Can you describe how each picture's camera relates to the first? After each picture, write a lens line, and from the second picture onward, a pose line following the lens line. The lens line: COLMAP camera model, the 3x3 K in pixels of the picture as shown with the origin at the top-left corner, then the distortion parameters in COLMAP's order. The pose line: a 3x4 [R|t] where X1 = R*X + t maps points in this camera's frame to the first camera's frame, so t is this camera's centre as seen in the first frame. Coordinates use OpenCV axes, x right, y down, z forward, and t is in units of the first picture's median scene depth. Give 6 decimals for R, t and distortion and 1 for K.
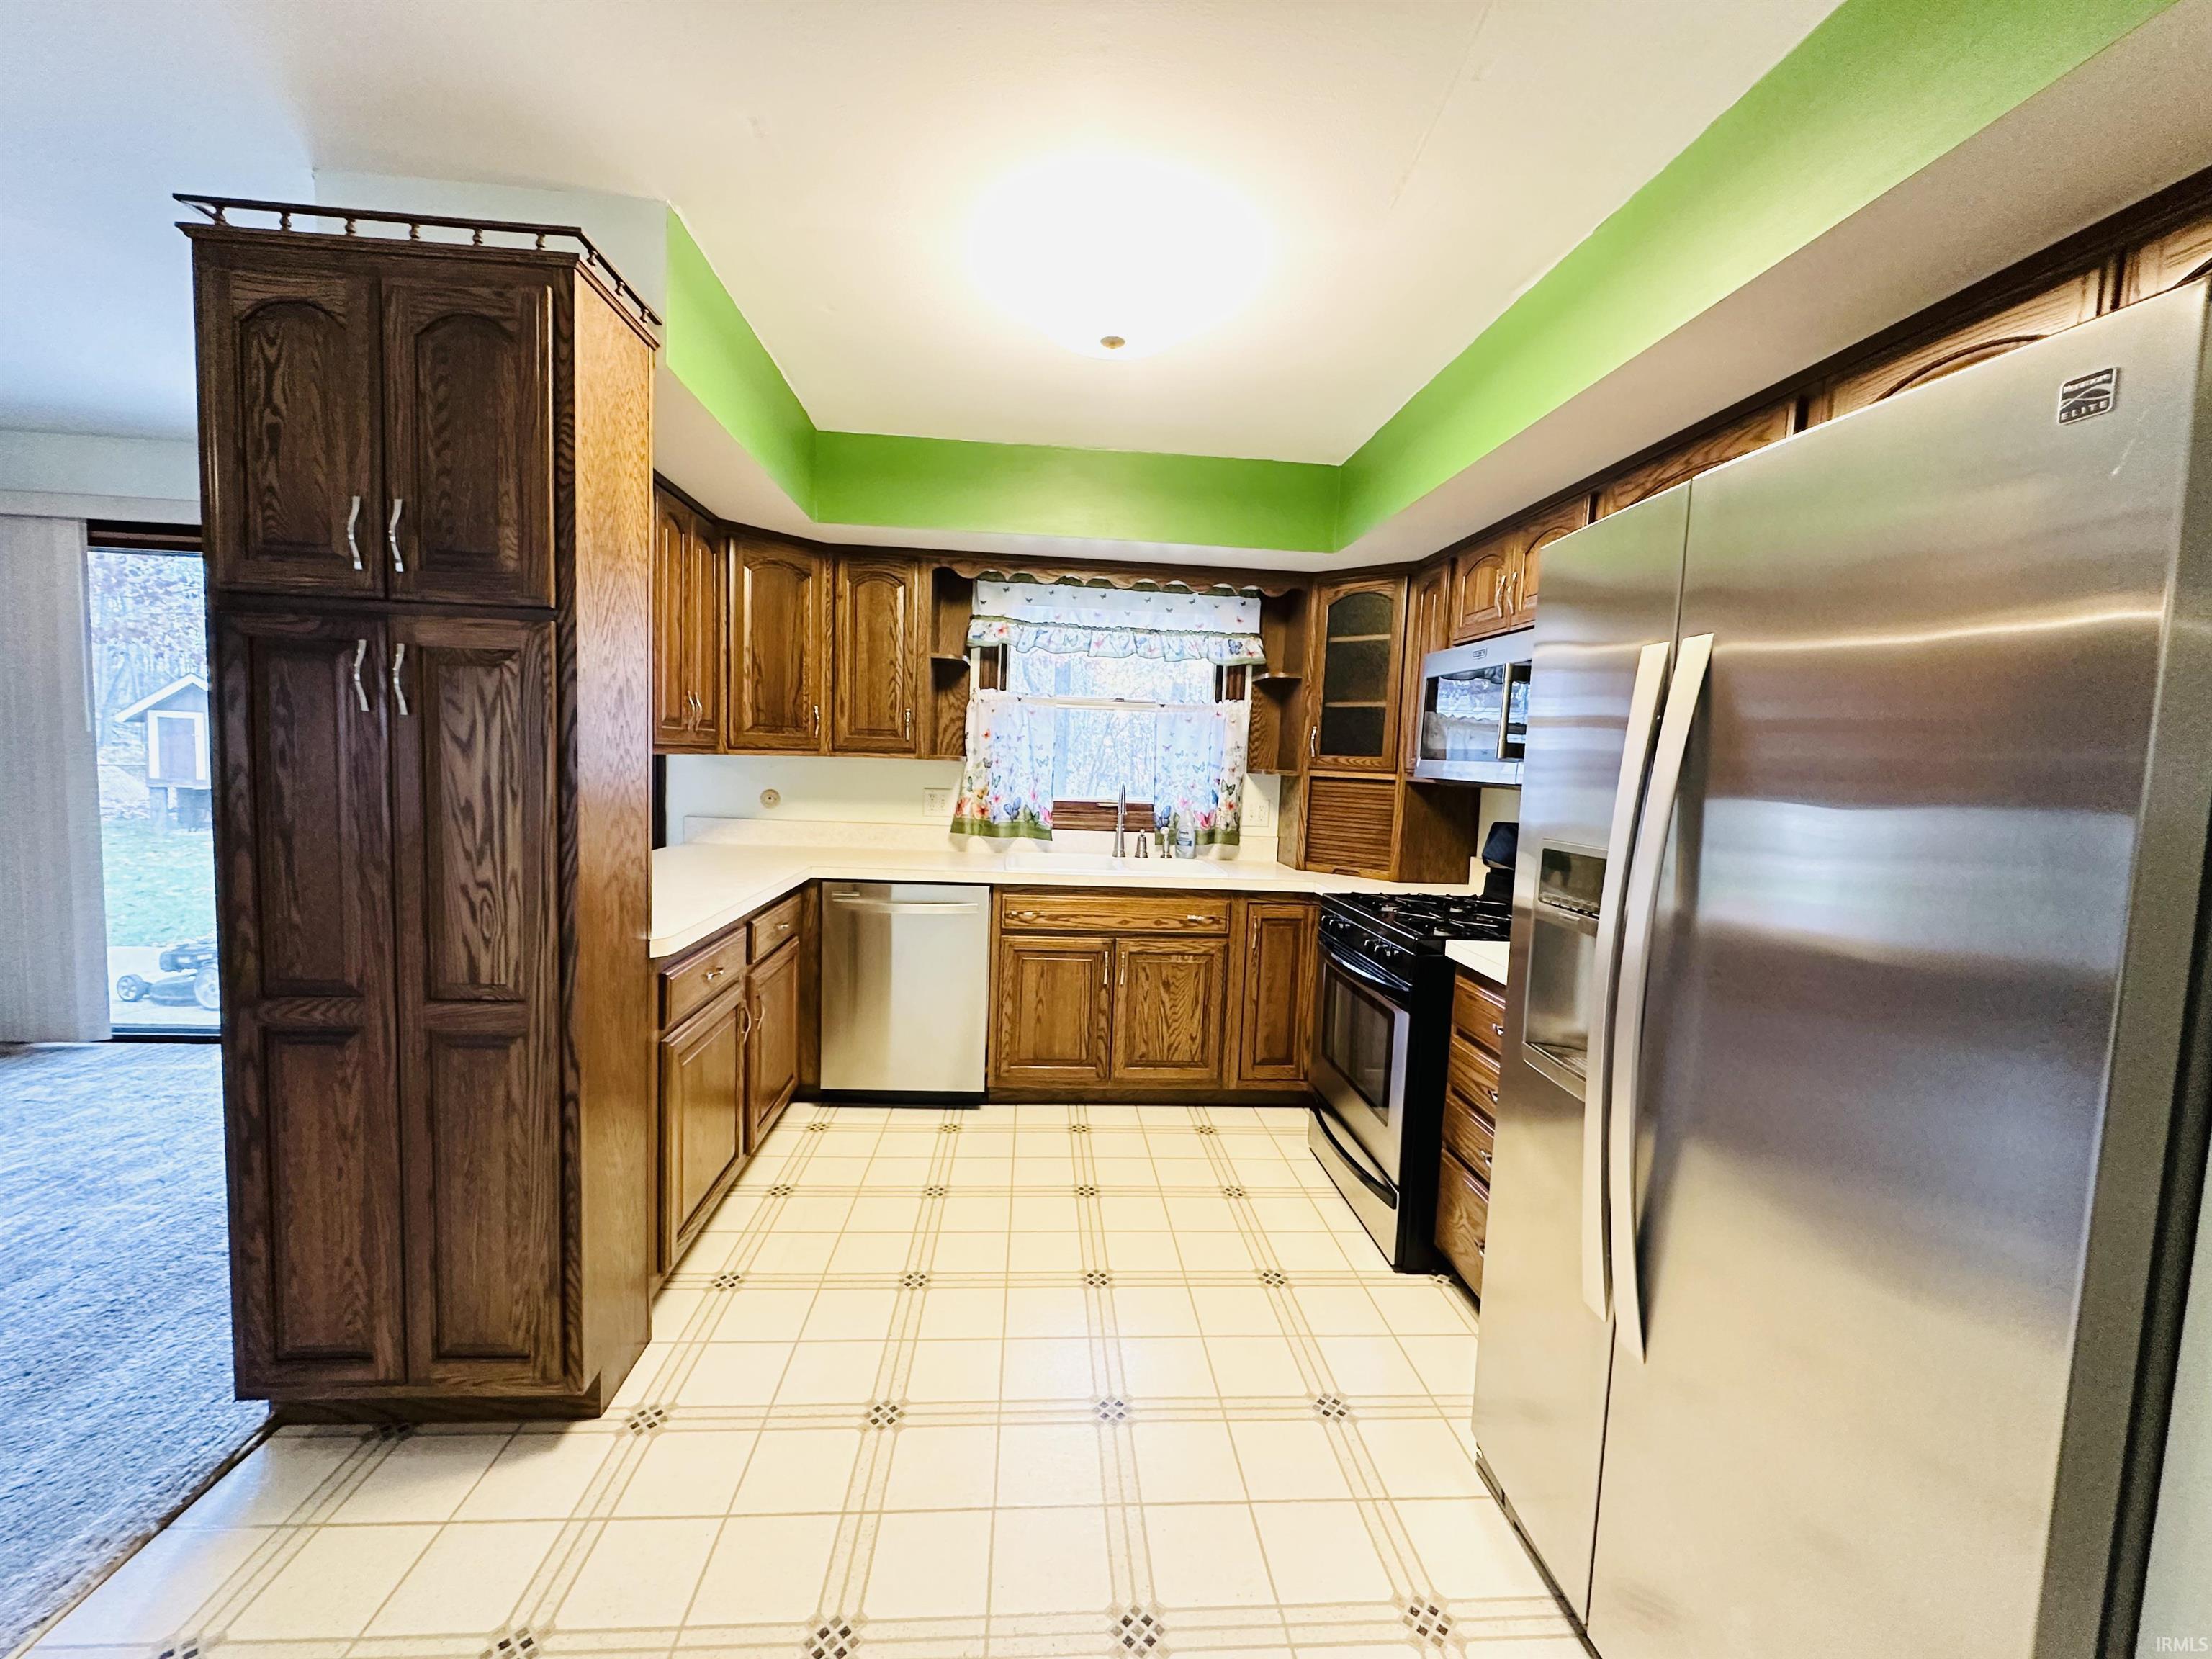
lens RADIAL K [[891.6, 0, 1102.4], [0, 891.6, 832.0], [0, 0, 1]] dist [-0.000262, -0.000052]
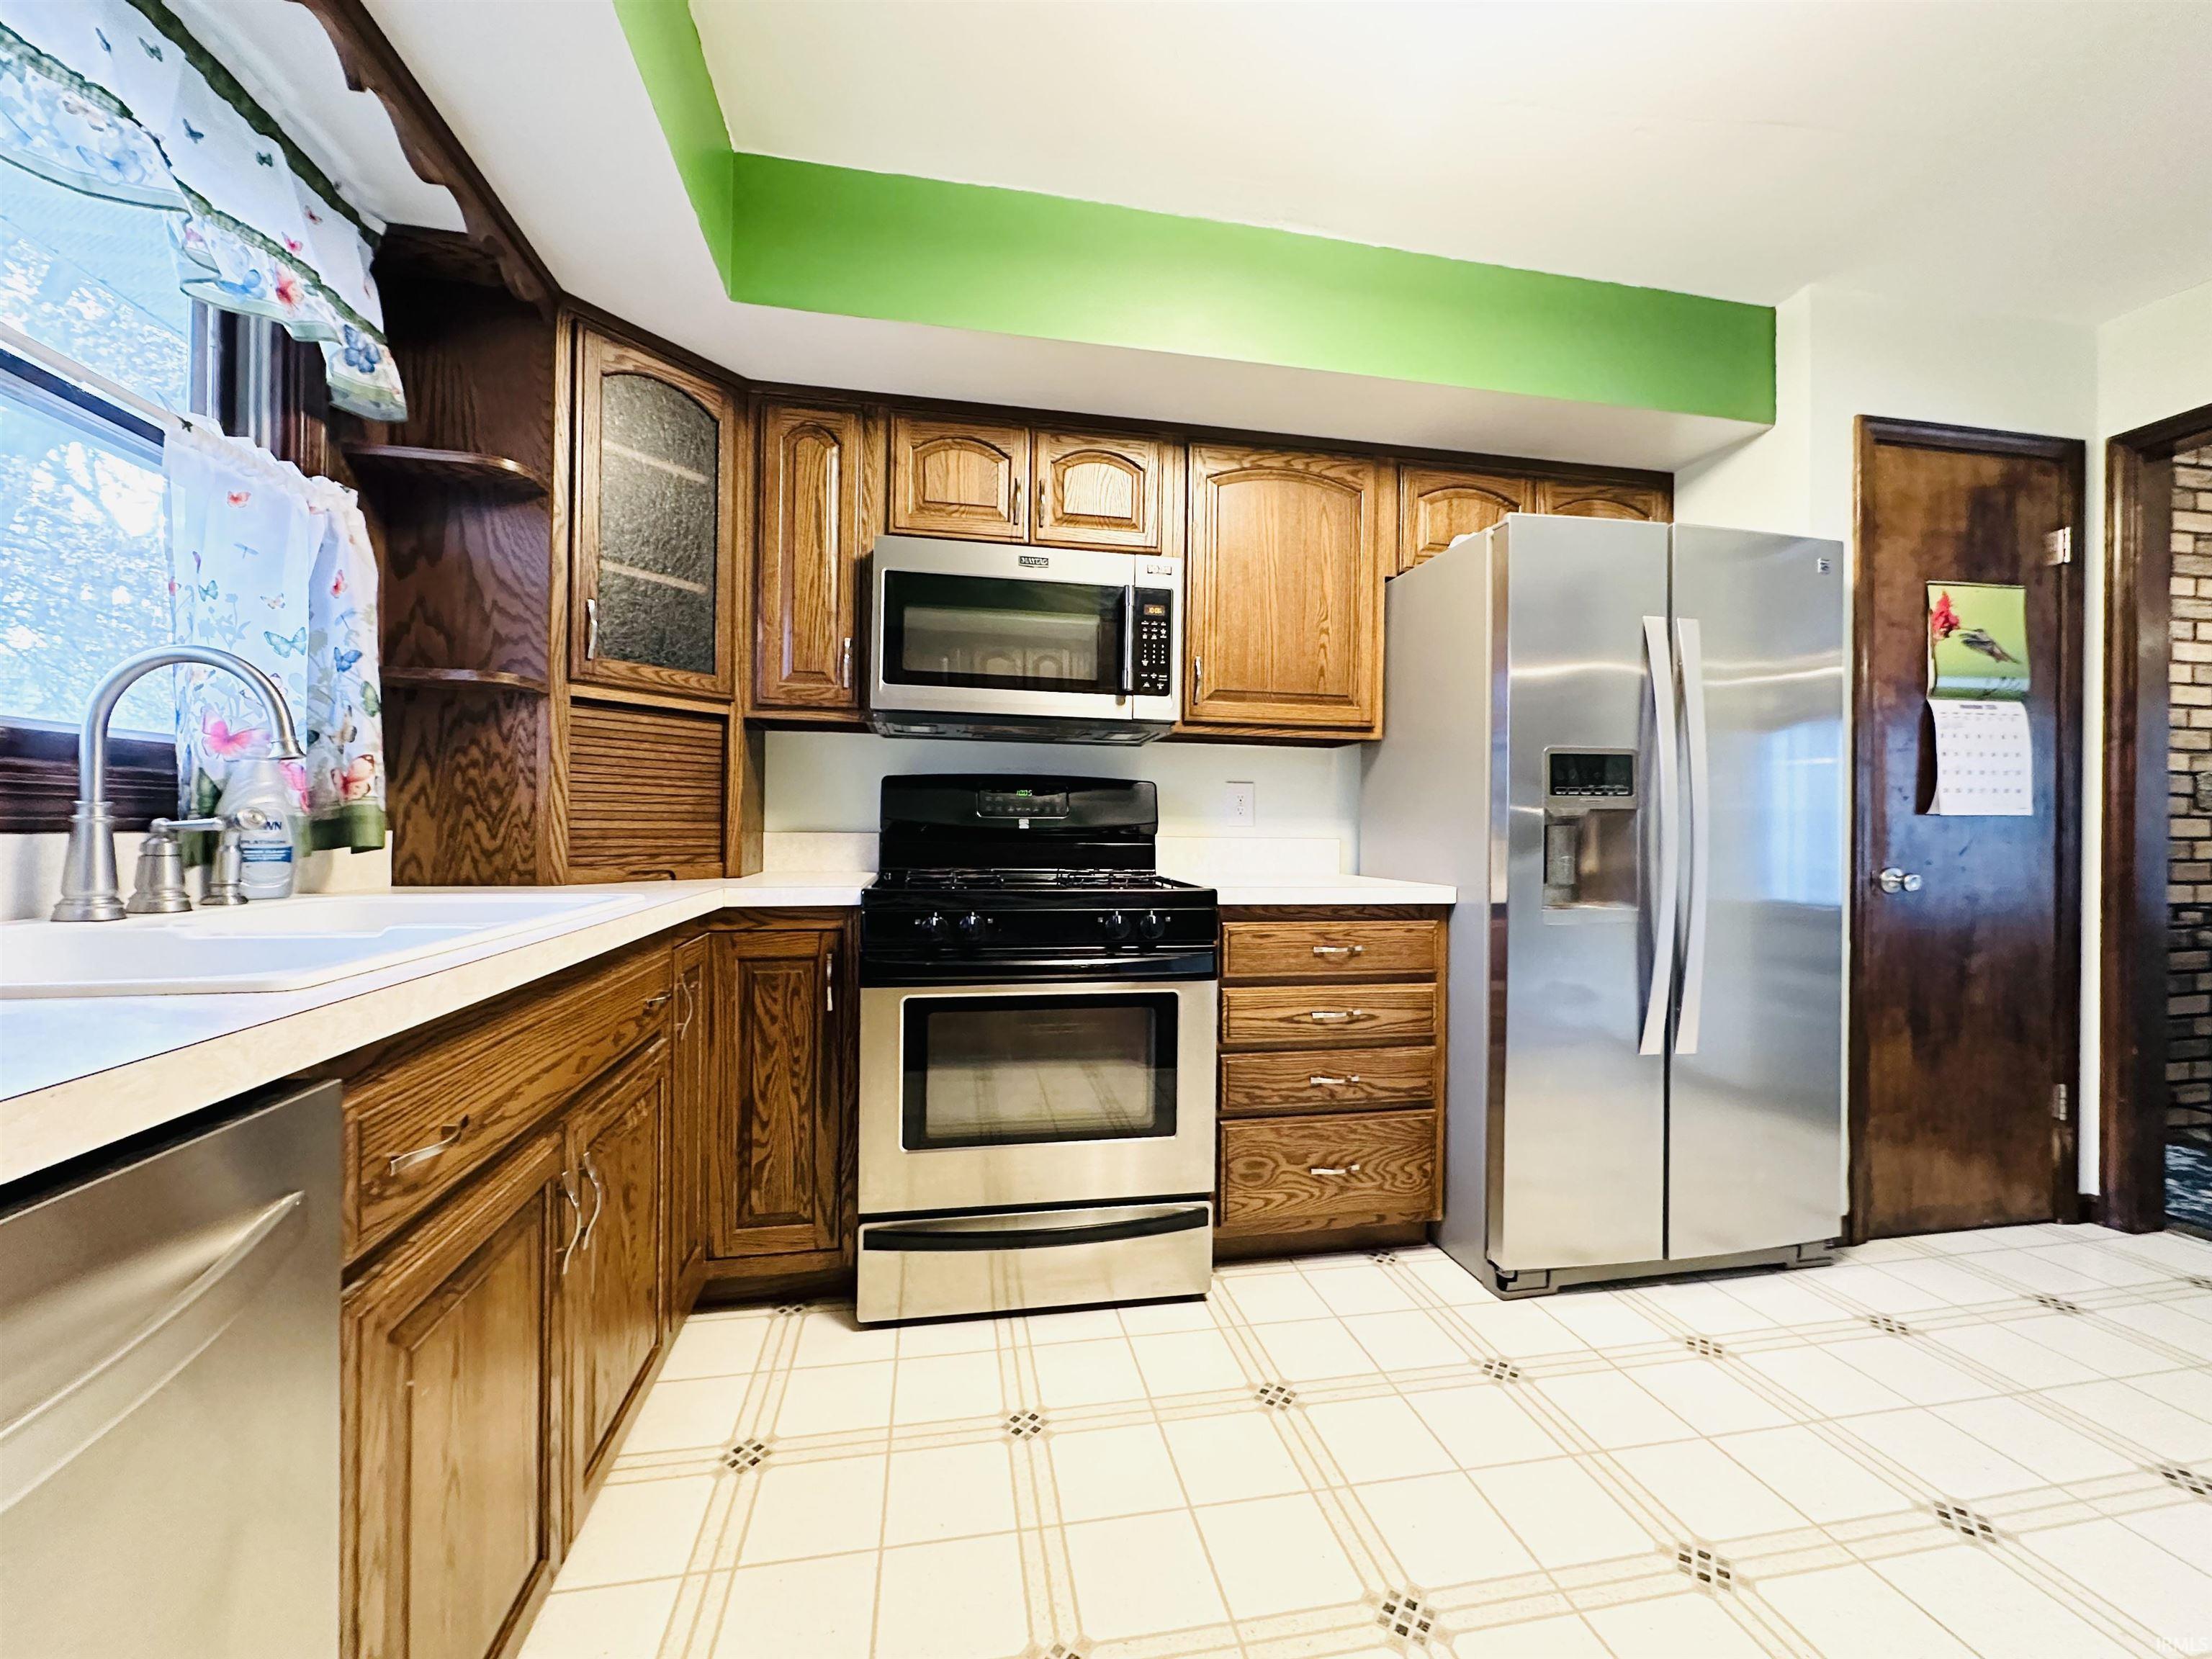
lens RADIAL K [[895.3, 0, 1106.0], [0, 895.3, 829.5], [0, 0, 1]] dist [-0.000569, -0.000171]
pose [[-0.110219, -0.047961, 0.992750, -0.419650], [0.061870, 0.996567, 0.055014, 0.004303], [-0.991980, 0.067485, -0.106873, 1.040953]]
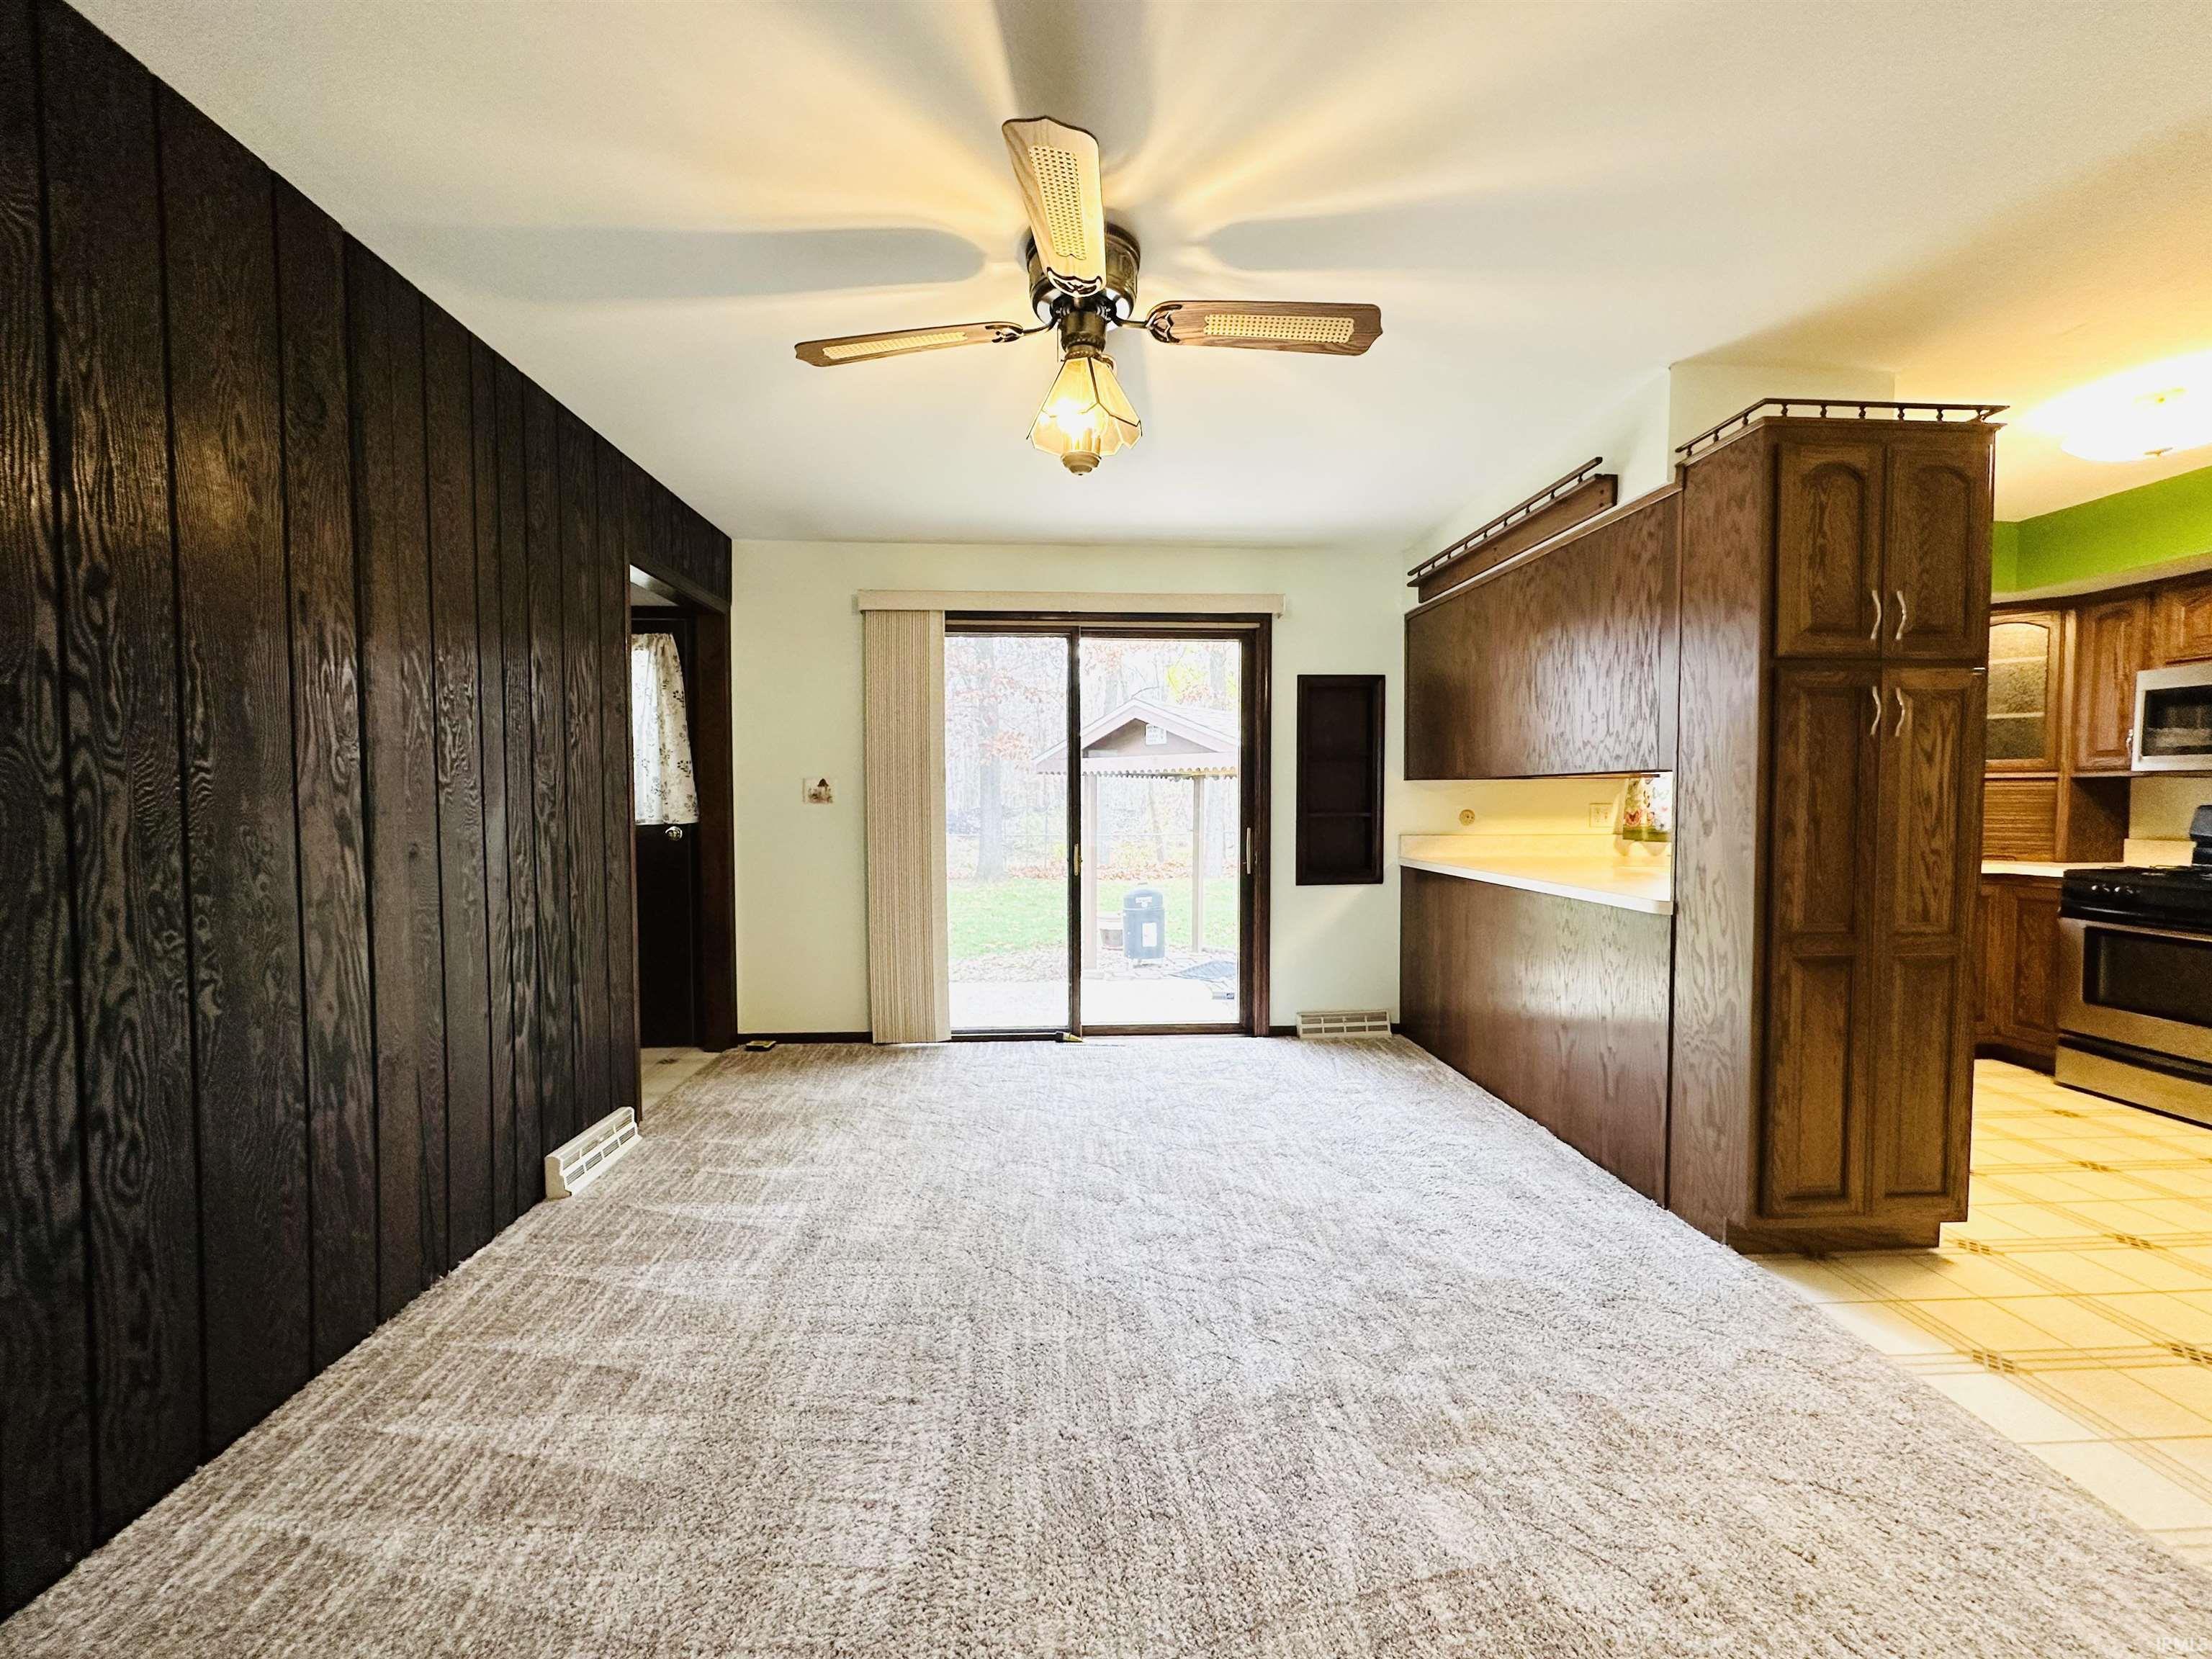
lens RADIAL K [[895.3, 0, 1106.0], [0, 895.3, 829.5], [0, 0, 1]] dist [-0.000569, -0.000171]
pose [[0.999017, -0.040762, -0.017395, -1.190478], [0.039892, 0.998062, -0.047760, 0.023082], [0.019308, 0.047019, 0.998707, -0.278034]]
